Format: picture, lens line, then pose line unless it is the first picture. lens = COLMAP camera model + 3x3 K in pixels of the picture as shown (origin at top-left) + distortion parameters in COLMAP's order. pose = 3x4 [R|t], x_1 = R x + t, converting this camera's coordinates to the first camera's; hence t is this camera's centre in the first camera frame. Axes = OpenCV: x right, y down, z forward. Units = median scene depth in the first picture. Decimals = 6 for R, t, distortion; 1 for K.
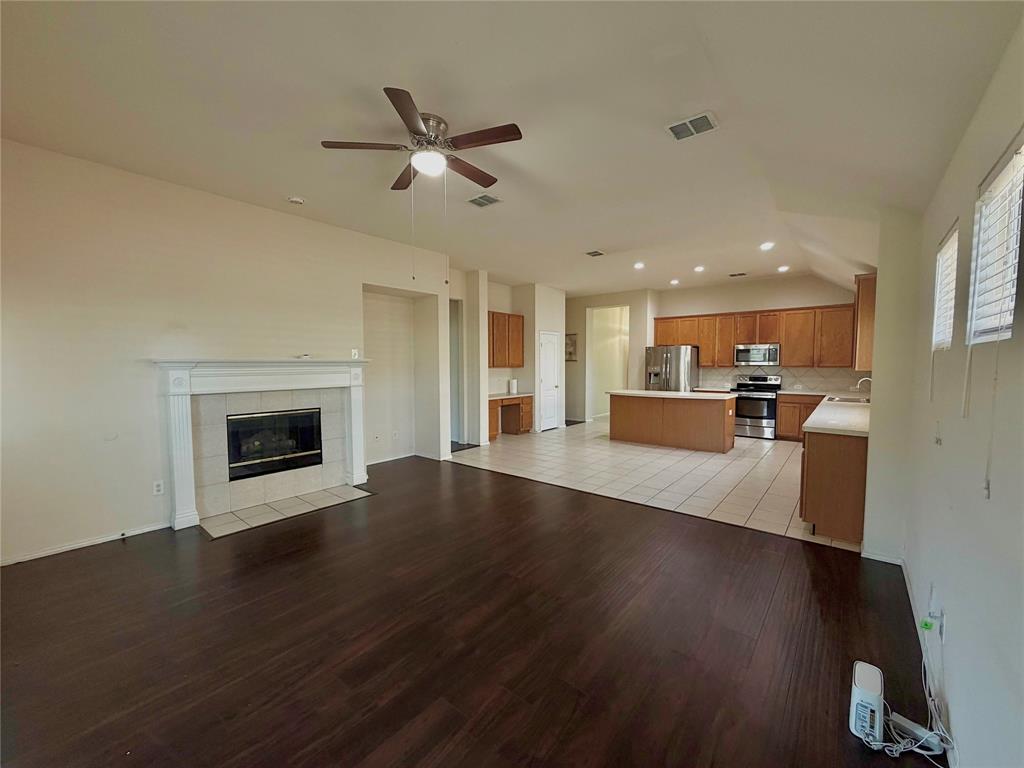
lens RADIAL K [[407.1, 0, 513.3], [0, 407.1, 383.6], [0, 0, 1]] dist [-0.003484, 0.001096]
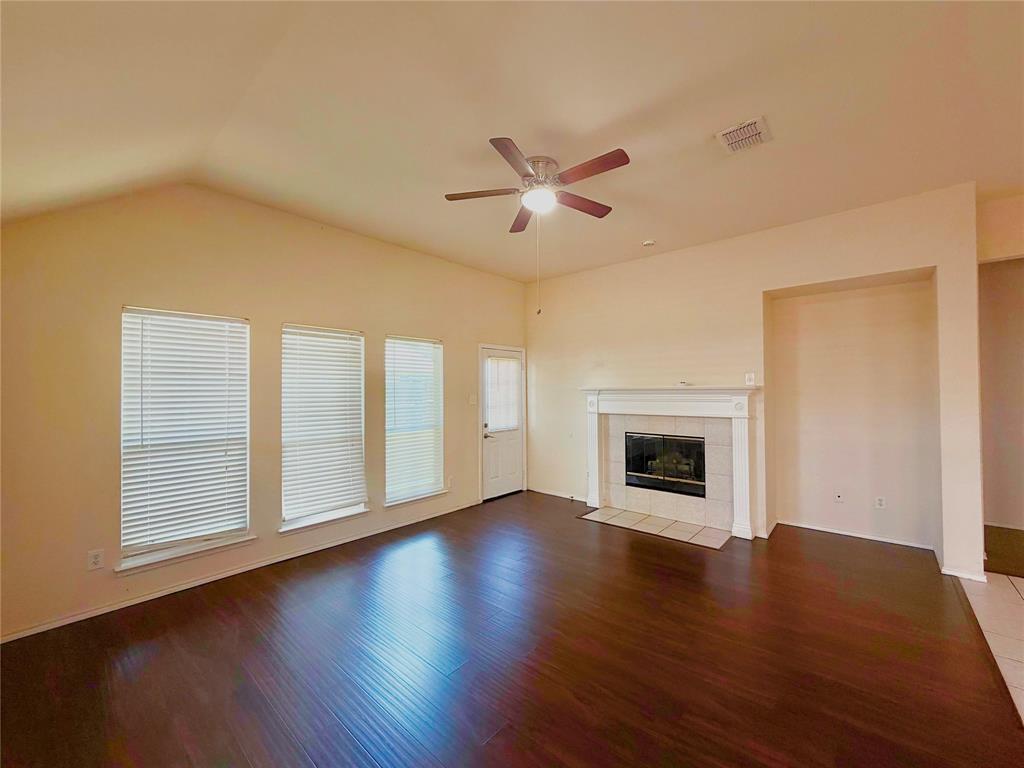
lens RADIAL K [[407.1, 0, 512.4], [0, 407.1, 383.0], [0, 0, 1]] dist [-0.003484, 0.001096]
pose [[-0.028382, -0.012934, -0.999513, 0.282251], [-0.043055, 0.999004, -0.011704, -0.021624], [0.998669, 0.042702, -0.028910, 0.337038]]
